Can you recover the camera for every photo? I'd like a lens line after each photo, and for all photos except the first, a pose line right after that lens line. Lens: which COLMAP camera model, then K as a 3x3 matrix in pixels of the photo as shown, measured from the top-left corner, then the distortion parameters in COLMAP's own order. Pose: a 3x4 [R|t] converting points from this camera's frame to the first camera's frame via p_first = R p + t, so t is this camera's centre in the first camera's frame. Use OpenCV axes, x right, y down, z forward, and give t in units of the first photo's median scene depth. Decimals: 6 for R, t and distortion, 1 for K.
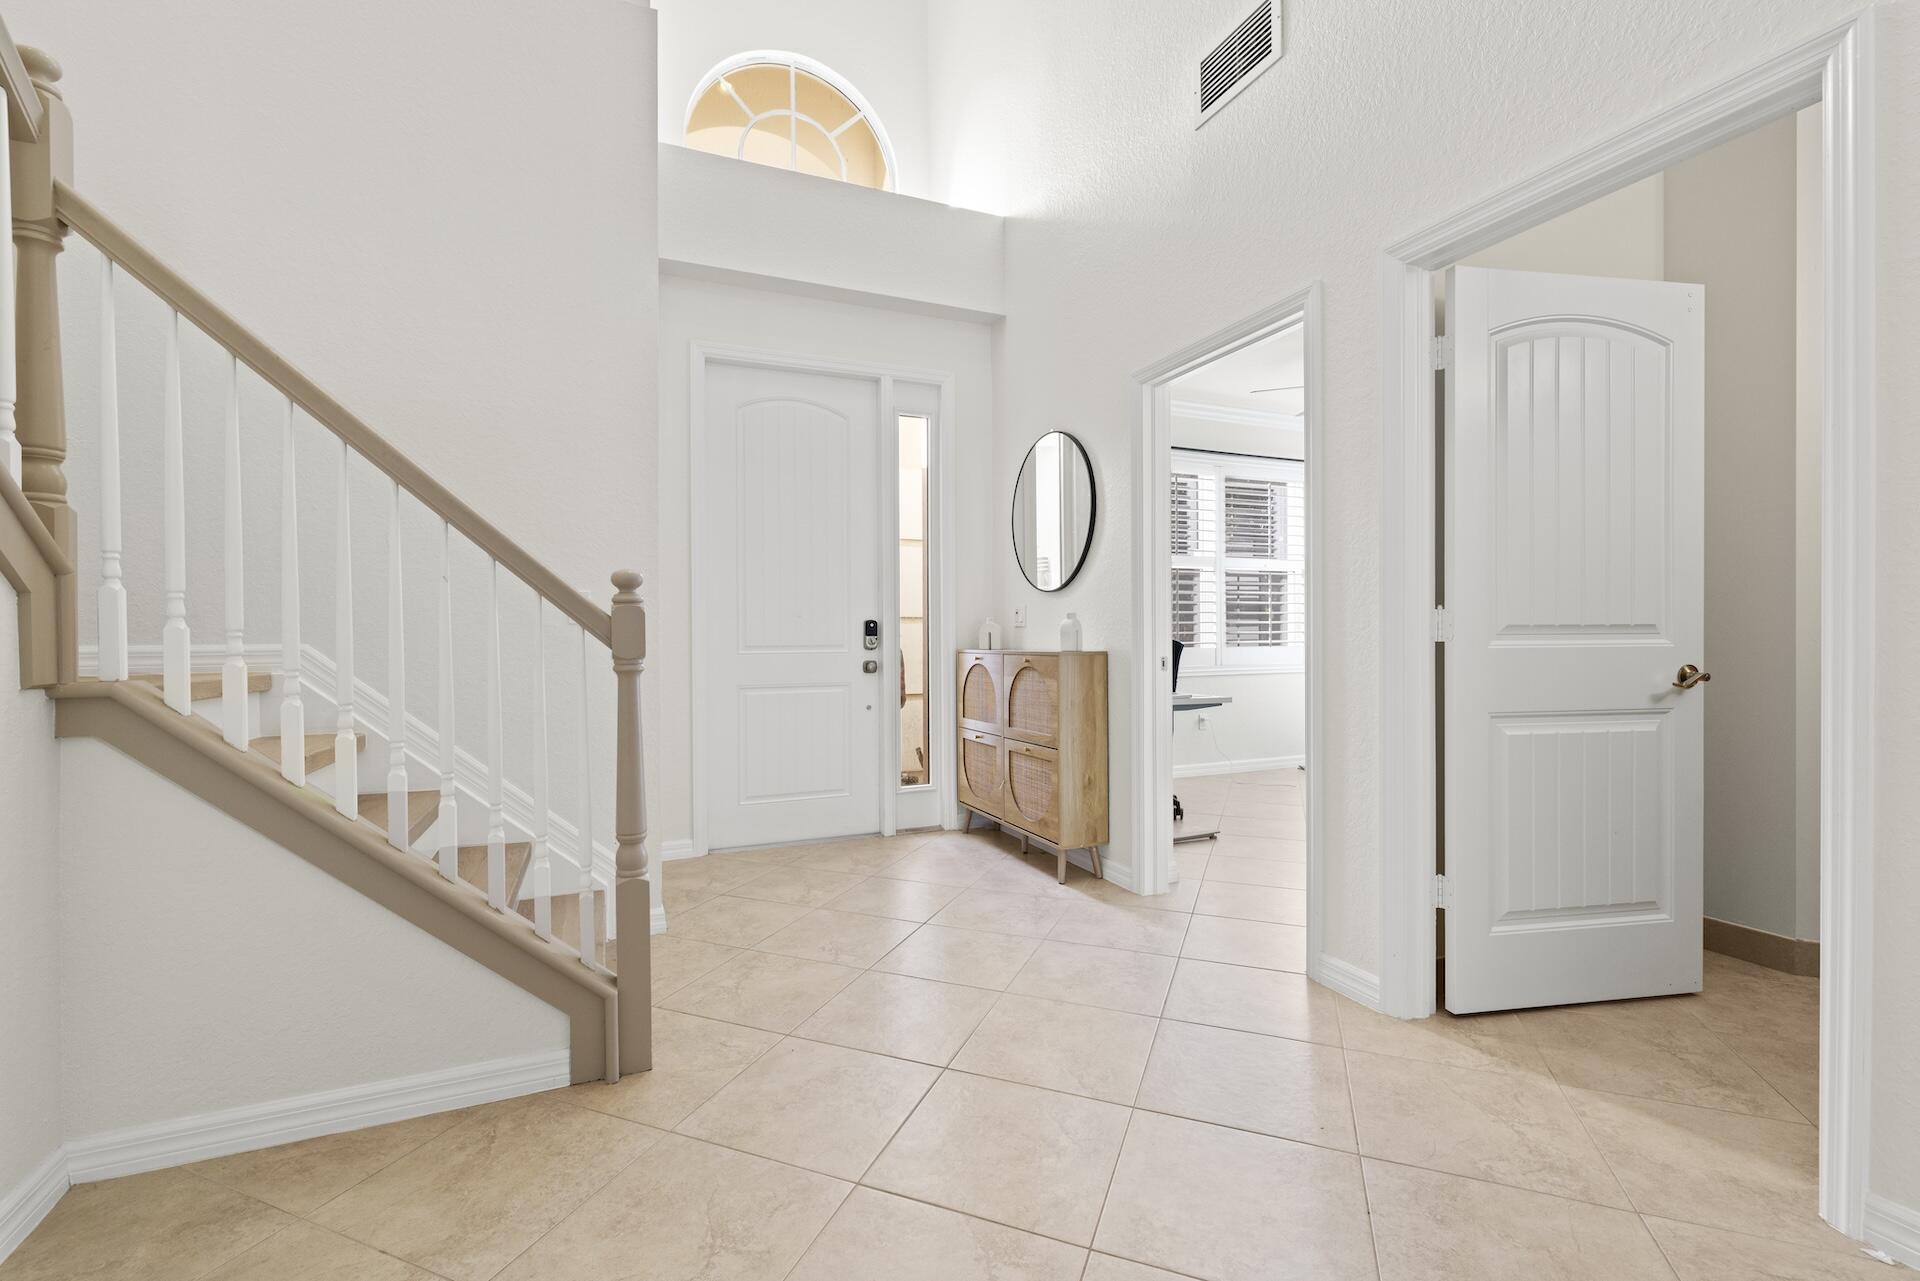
lens RADIAL K [[823.6, 0, 958.8], [0, 823.6, 654.4], [0, 0, 1]] dist [-0.002172, 0.000289]
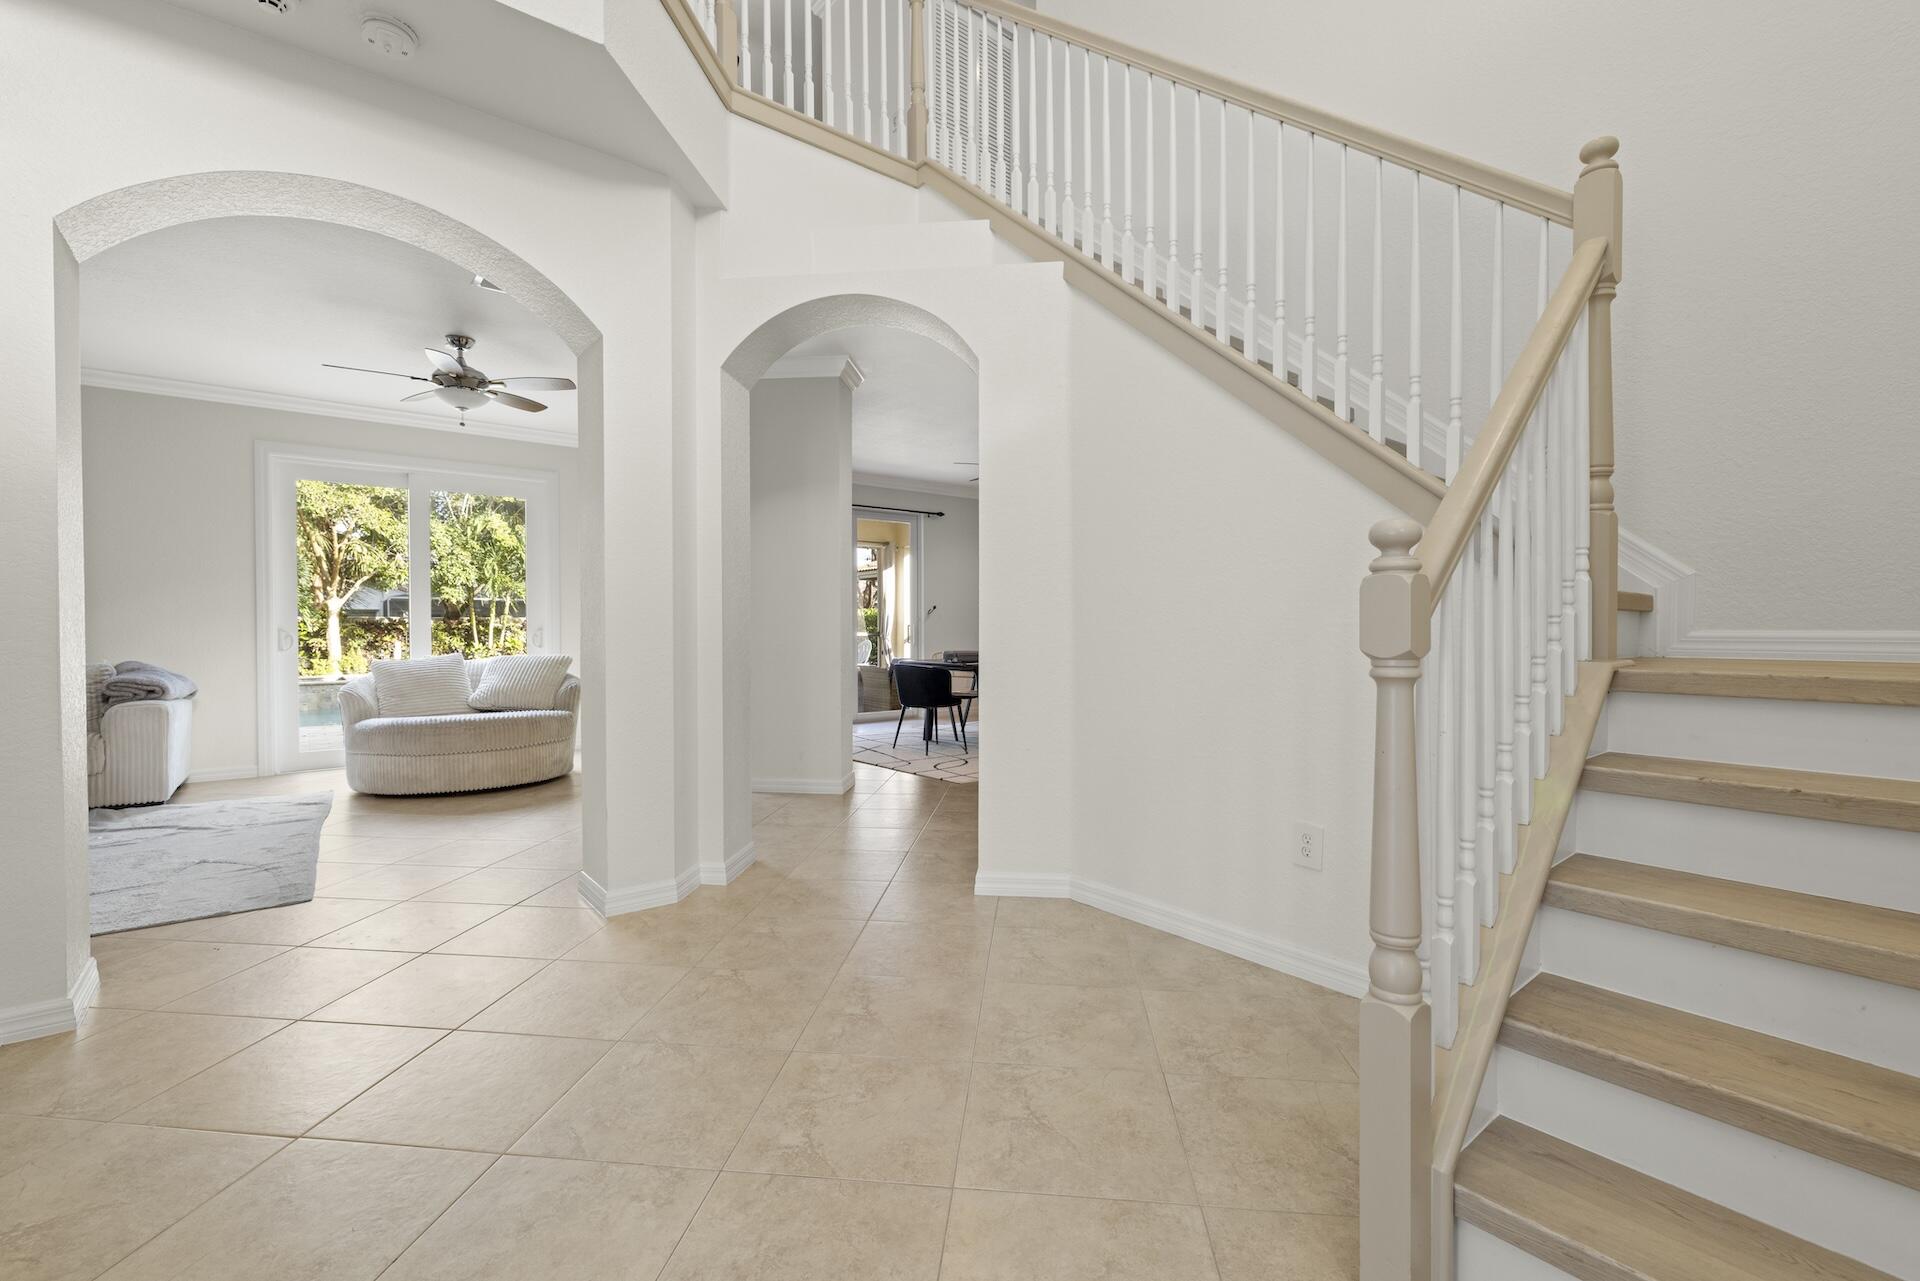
lens RADIAL K [[823.6, 0, 960.8], [0, 823.6, 631.4], [0, 0, 1]] dist [-0.002172, 0.000289]
pose [[-0.963026, 0.004814, -0.269366, 0.124311], [0.002248, 0.999949, 0.009832, -0.024011], [0.269399, 0.008863, -0.962988, 1.883992]]
